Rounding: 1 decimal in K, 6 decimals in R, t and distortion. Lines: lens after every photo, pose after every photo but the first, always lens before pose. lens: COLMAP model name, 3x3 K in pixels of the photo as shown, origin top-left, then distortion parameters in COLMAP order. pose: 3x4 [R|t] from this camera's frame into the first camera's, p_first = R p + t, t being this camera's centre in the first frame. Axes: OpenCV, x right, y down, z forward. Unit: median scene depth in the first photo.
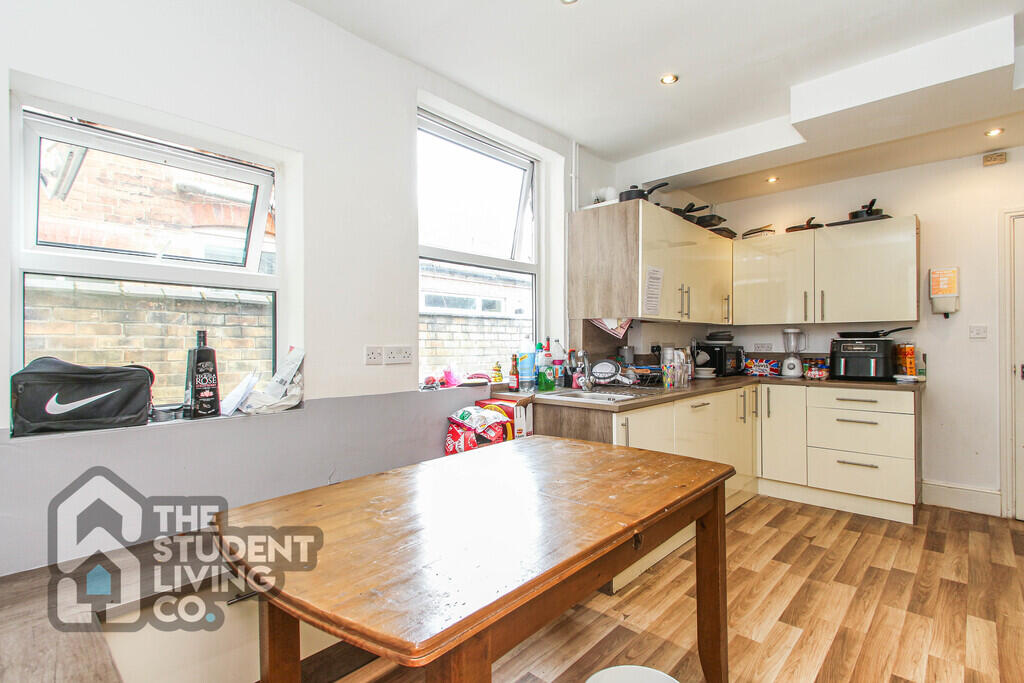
lens RADIAL K [[483.1, 0, 510.8], [0, 483.1, 337.3], [0, 0, 1]] dist [-0.022767, -0.001784]
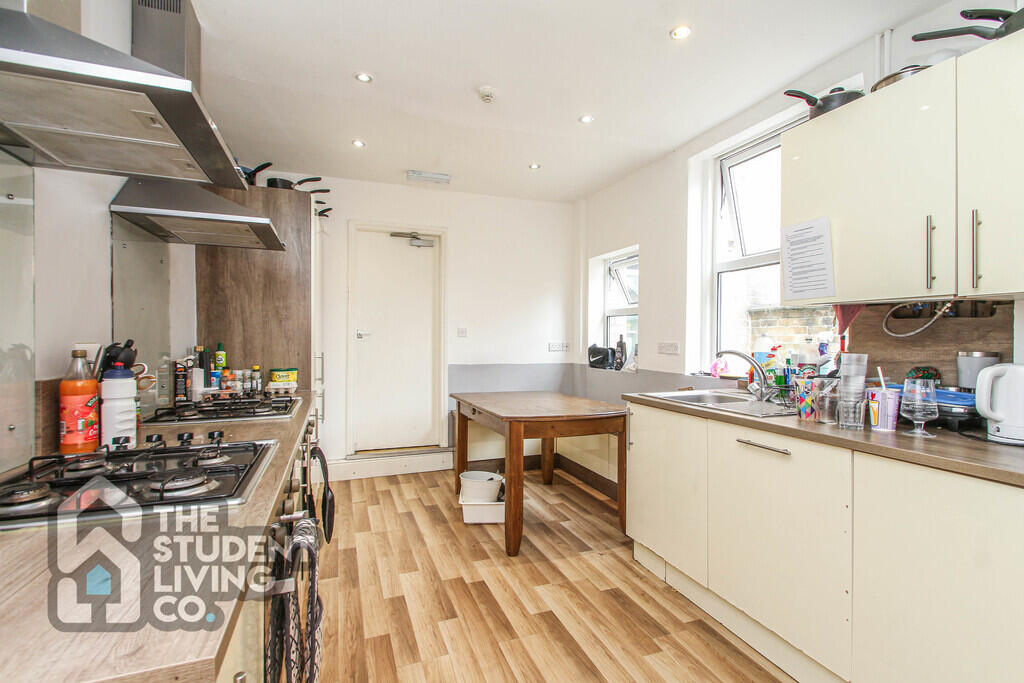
lens RADIAL K [[483.1, 0, 512.9], [0, 483.1, 339.4], [0, 0, 1]] dist [-0.022767, -0.001784]
pose [[-0.437762, 0.011379, -0.899019, 1.486995], [0.005826, 0.999935, 0.009820, -0.012375], [0.899072, -0.000939, -0.437800, 1.336869]]
